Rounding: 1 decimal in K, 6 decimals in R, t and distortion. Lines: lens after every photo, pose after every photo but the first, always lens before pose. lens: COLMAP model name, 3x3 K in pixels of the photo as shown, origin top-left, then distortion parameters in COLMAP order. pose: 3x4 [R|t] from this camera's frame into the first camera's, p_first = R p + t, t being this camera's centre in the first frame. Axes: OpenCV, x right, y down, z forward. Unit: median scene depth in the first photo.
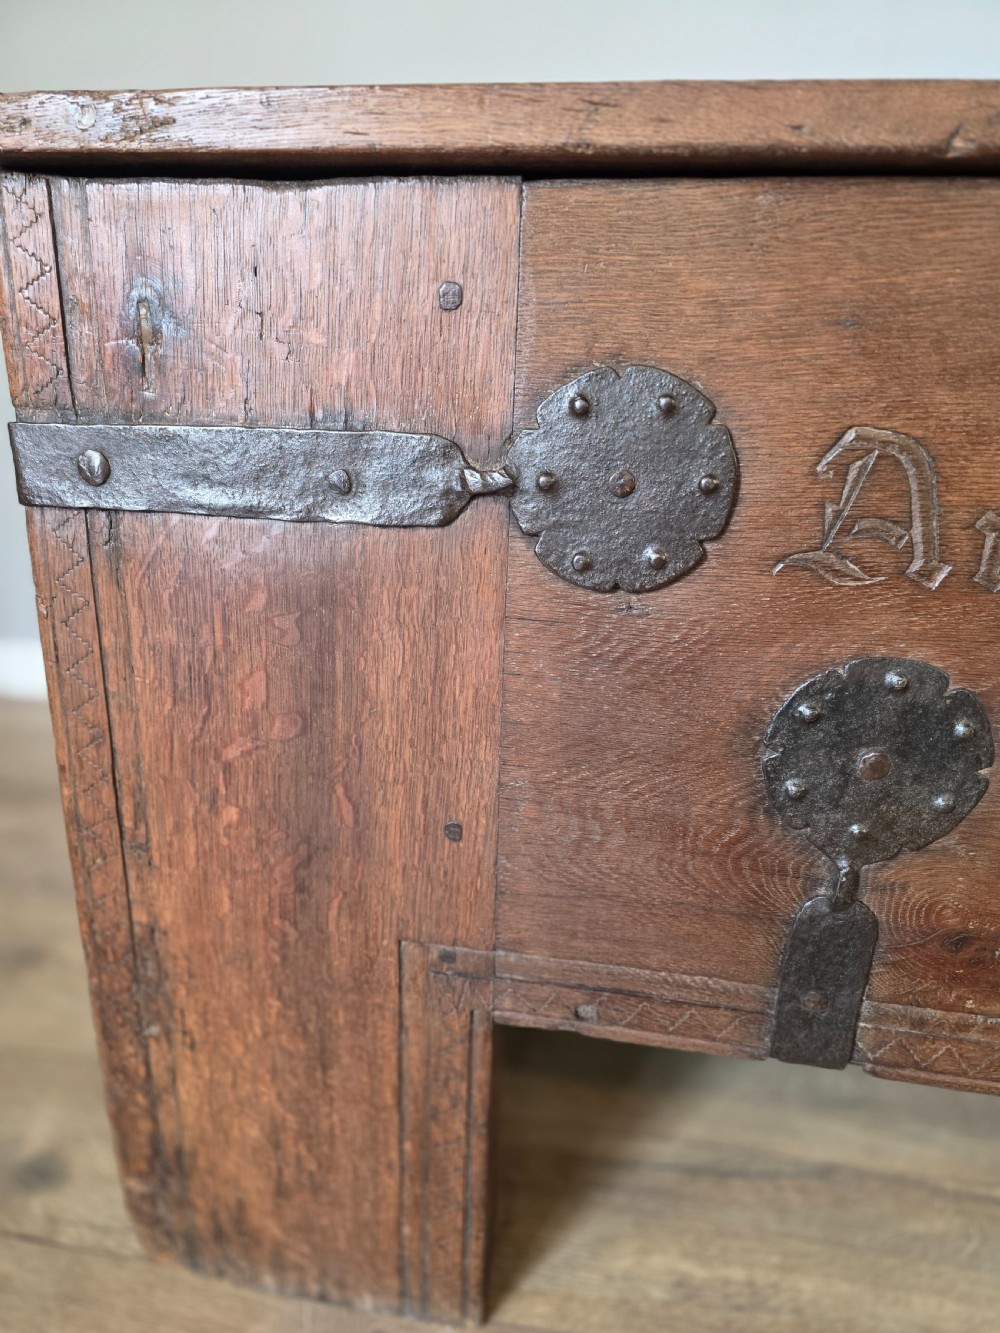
lens RADIAL K [[901.7, 0, 504.4], [0, 901.7, 671.9], [0, 0, 1]] dist [0.054962, -0.060919]
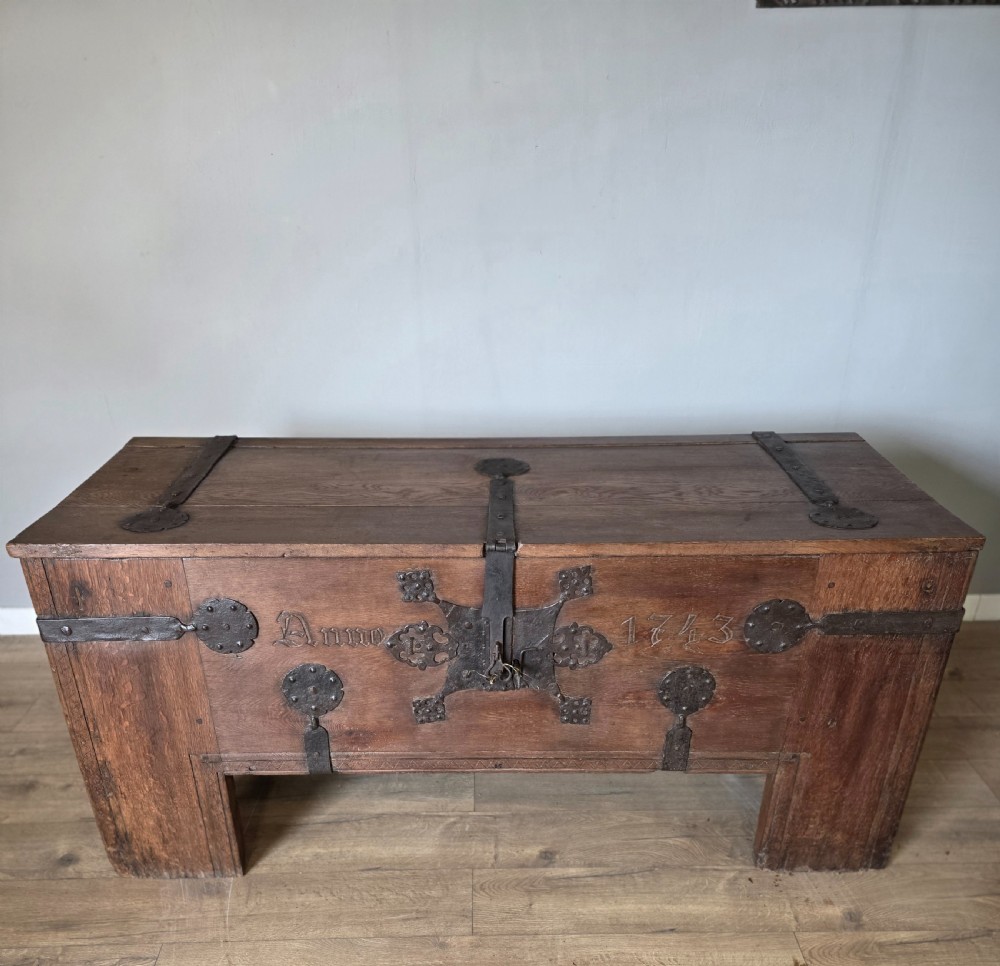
lens RADIAL K [[888.6, 0, 498.2], [0, 888.6, 660.0], [0, 0, 1]] dist [0.112147, -0.166310]
pose [[0.984446, -0.115193, 0.132652, 0.585040], [0.086825, 0.975392, 0.202663, -0.586042], [-0.152733, -0.187993, 0.970222, -2.212928]]
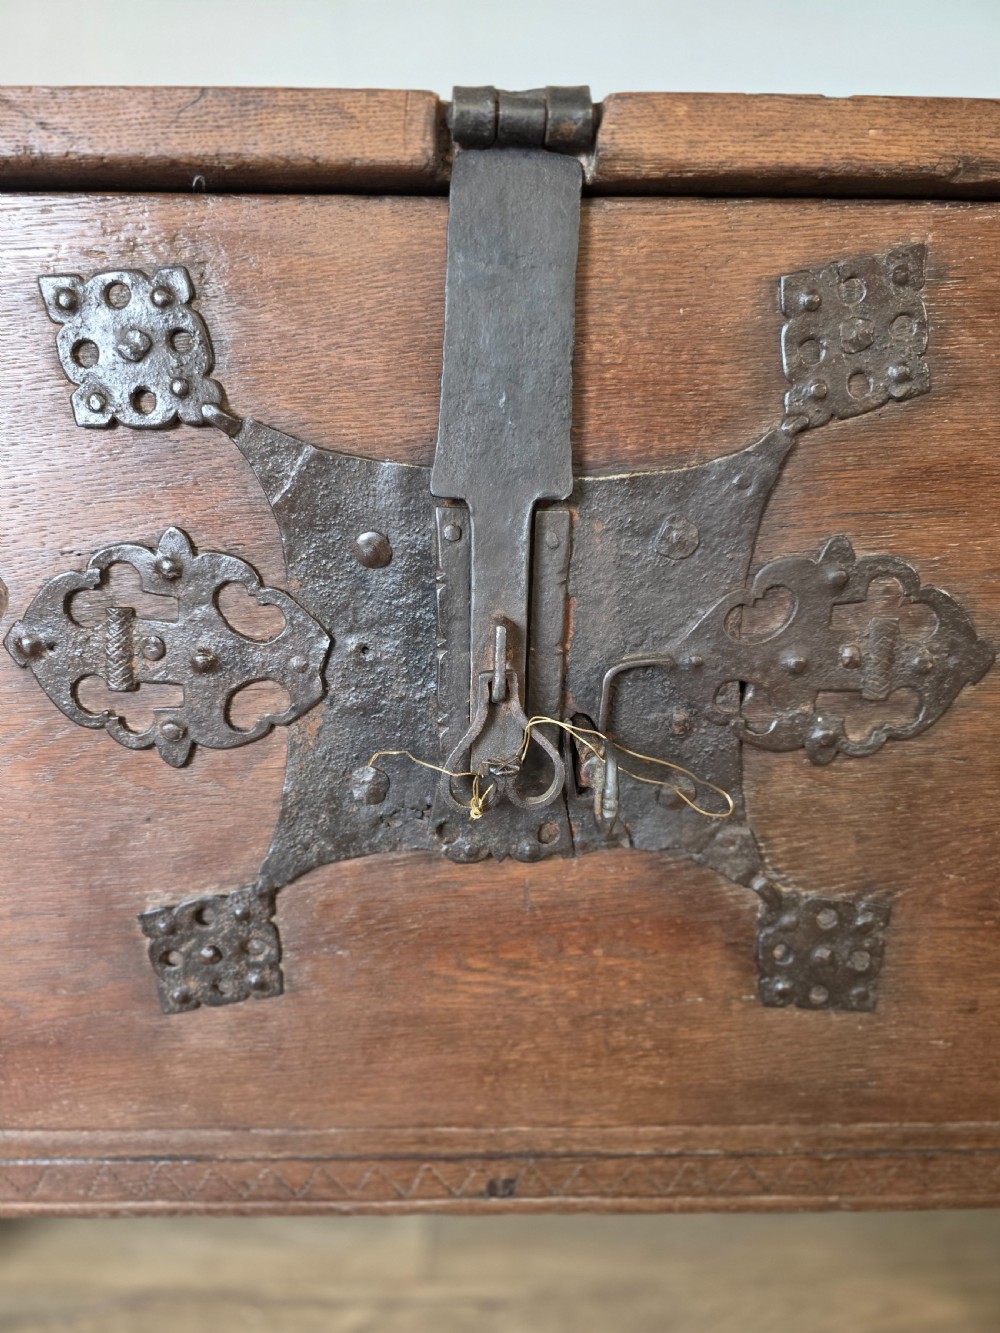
lens RADIAL K [[931.7, 0, 500.0], [0, 931.7, 666.5], [0, 0, 1]] dist [0.045076, -0.055740]
pose [[0.982461, -0.074136, 0.171097, 0.860224], [0.086163, 0.994226, -0.063963, 0.035672], [-0.165367, 0.077584, 0.983176, 0.000779]]
